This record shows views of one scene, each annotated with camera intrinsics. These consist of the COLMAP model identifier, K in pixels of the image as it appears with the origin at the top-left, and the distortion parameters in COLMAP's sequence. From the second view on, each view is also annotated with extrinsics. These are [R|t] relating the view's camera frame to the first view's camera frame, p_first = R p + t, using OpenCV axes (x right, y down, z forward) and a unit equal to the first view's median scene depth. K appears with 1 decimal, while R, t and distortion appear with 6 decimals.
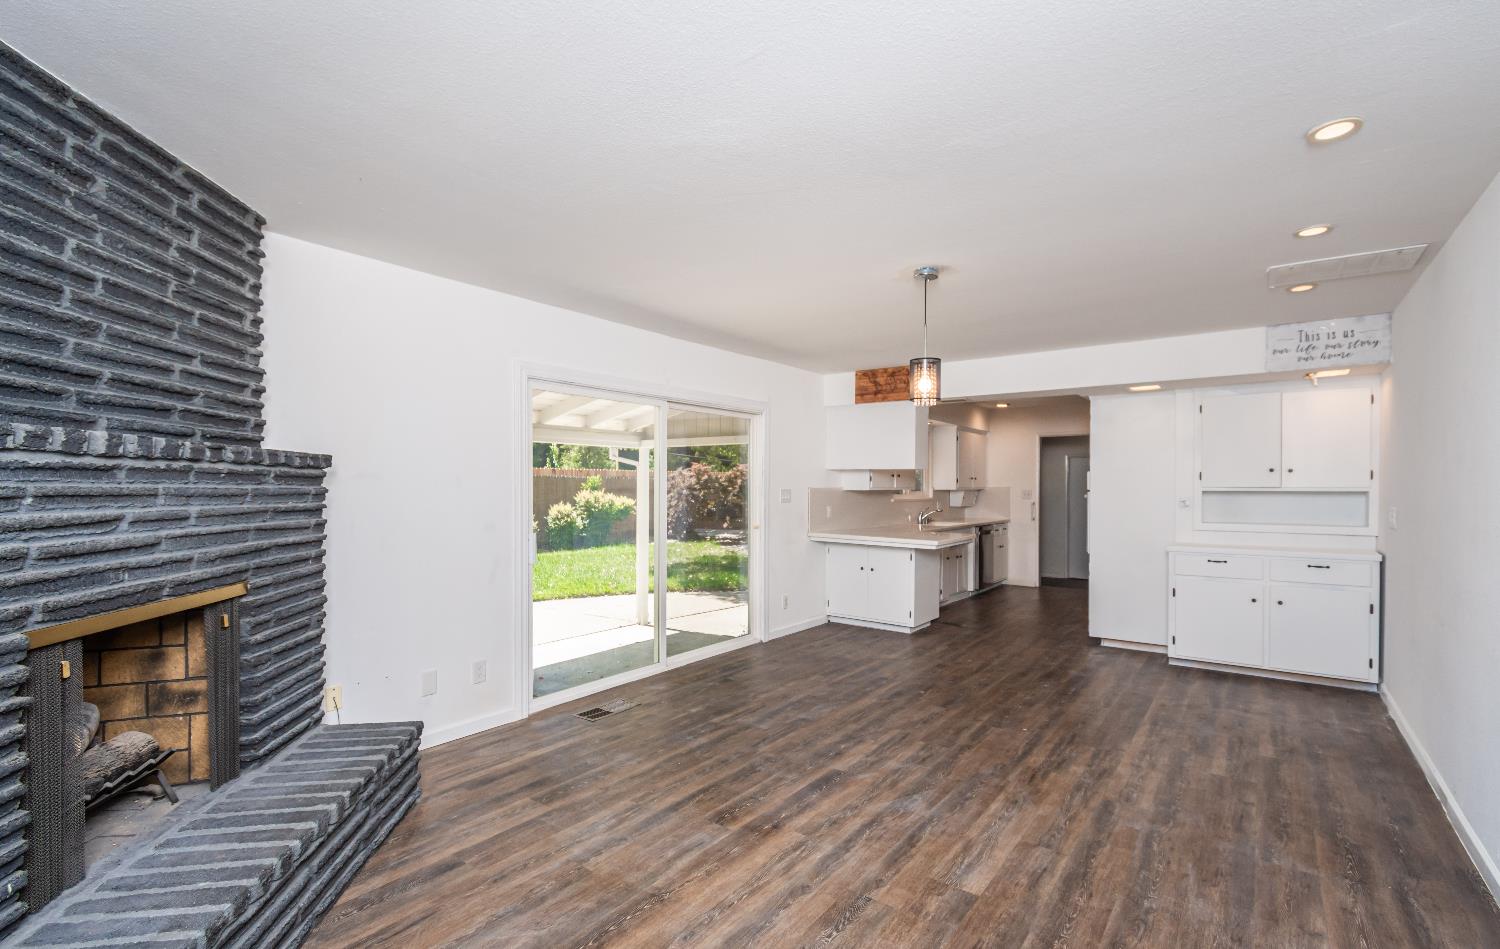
lens RADIAL K [[677.4, 0, 742.8], [0, 677.4, 496.9], [0, 0, 1]] dist [0.011973, -0.003686]
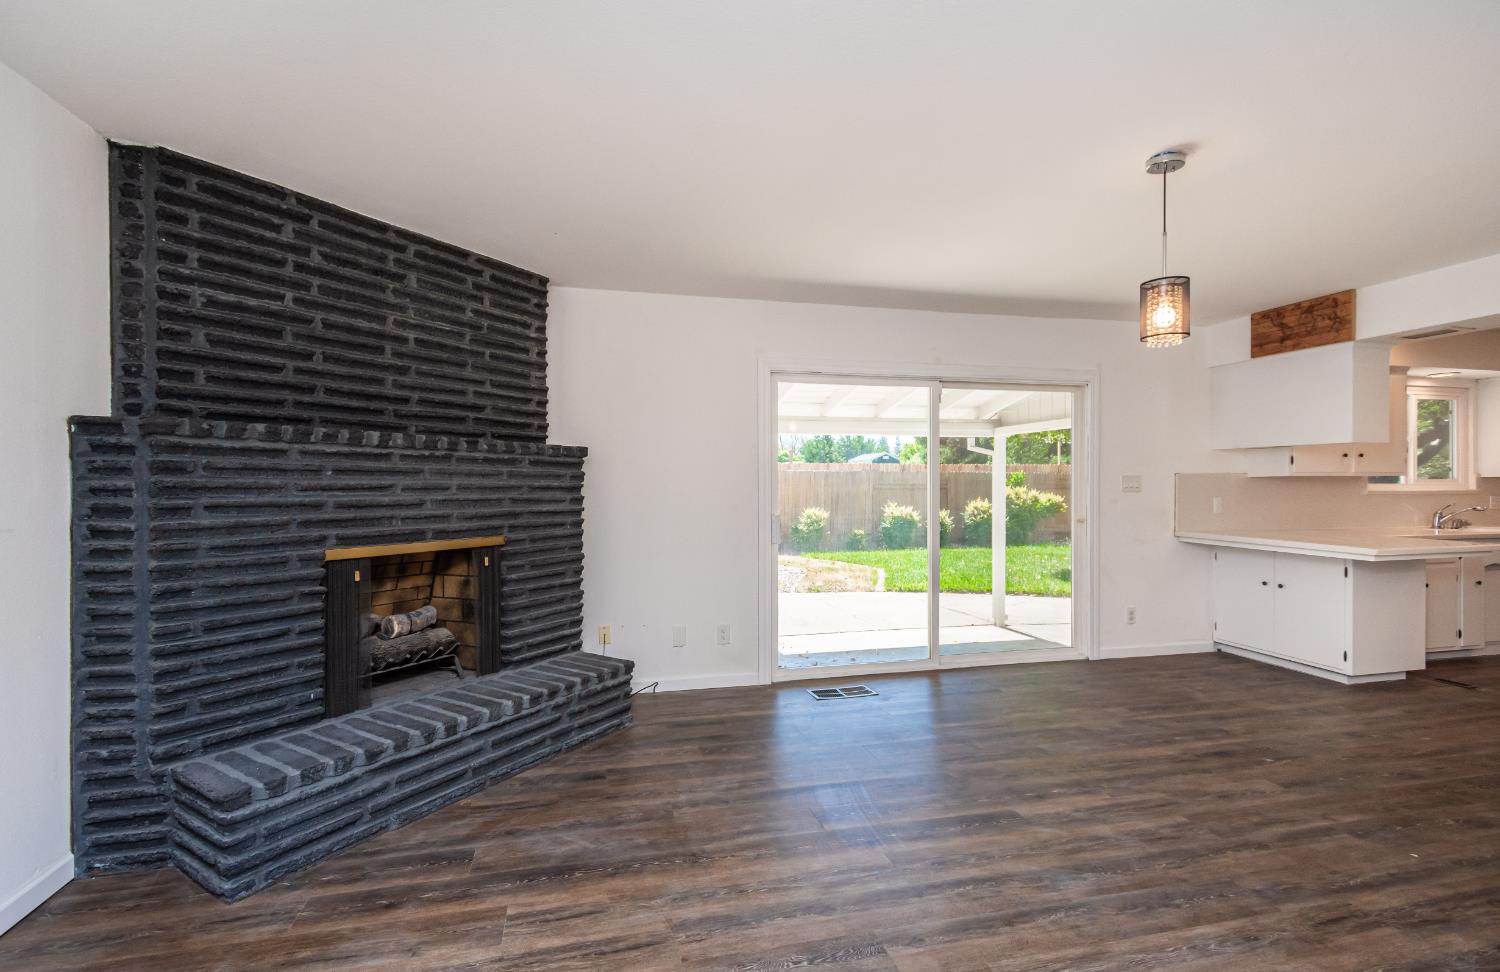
lens RADIAL K [[658.0, 0, 735.3], [0, 658.0, 489.9], [0, 0, 1]] dist [0.008459, -0.001946]
pose [[0.770772, -0.001686, -0.637109, 0.365881], [-0.004463, 0.999958, -0.008046, 0.026327], [0.637095, 0.009045, 0.770732, 0.173406]]
